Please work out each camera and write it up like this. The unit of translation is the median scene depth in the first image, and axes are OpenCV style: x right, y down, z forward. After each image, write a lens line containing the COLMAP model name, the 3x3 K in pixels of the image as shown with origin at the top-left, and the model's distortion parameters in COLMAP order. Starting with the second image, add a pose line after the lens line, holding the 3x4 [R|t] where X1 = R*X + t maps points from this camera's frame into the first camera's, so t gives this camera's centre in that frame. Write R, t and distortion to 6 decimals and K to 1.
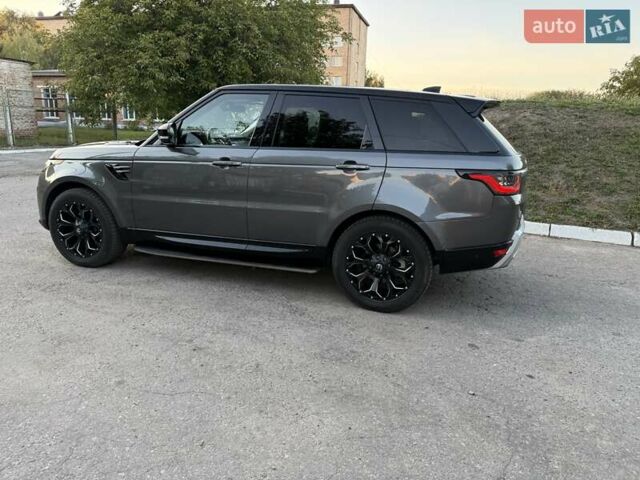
lens RADIAL K [[451.6, 0, 325.0], [0, 451.6, 236.5], [0, 0, 1]] dist [0.020591, -0.024793]
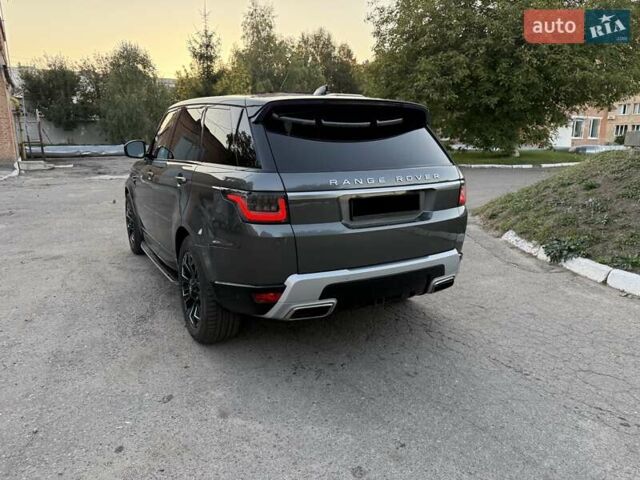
lens RADIAL K [[451.2, 0, 320.0], [0, 451.2, 240.0], [0, 0, 1]] dist [0.020868, -0.023241]
pose [[0.745590, 0.116798, -0.656090, 0.159083], [-0.137457, 0.990304, 0.020087, -0.014991], [0.652075, 0.075207, 0.754415, 0.081982]]
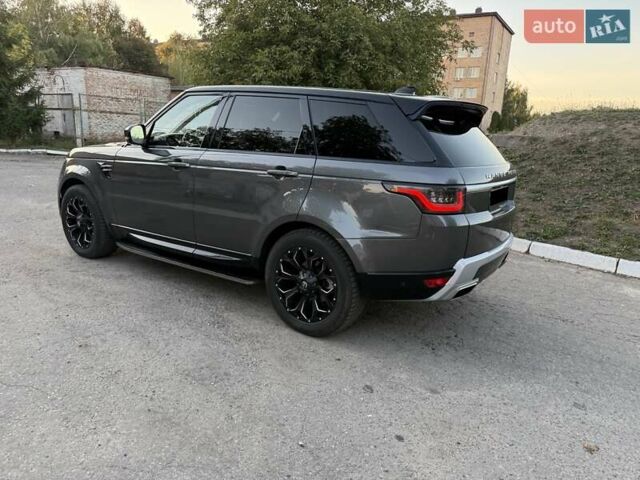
lens RADIAL K [[452.5, 0, 323.9], [0, 452.5, 243.3], [0, 0, 1]] dist [0.007151, -0.004189]
pose [[0.959374, 0.081700, -0.270048, 0.069056], [-0.085066, 0.996375, -0.000762, -0.003071], [0.269007, 0.023703, 0.962847, 0.024509]]
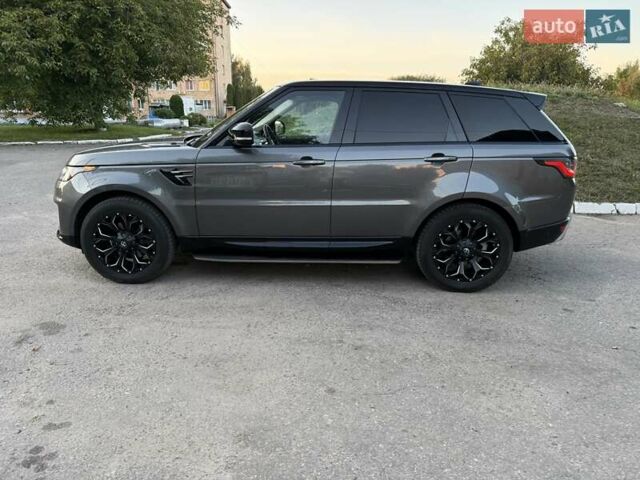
lens RADIAL K [[451.2, 0, 320.0], [0, 451.2, 240.0], [0, 0, 1]] dist [0.020868, -0.023241]
pose [[0.962591, -0.092596, 0.254646, -0.086289], [0.083020, 0.995385, 0.048122, -0.007046], [-0.257926, -0.025181, 0.965836, 0.007430]]
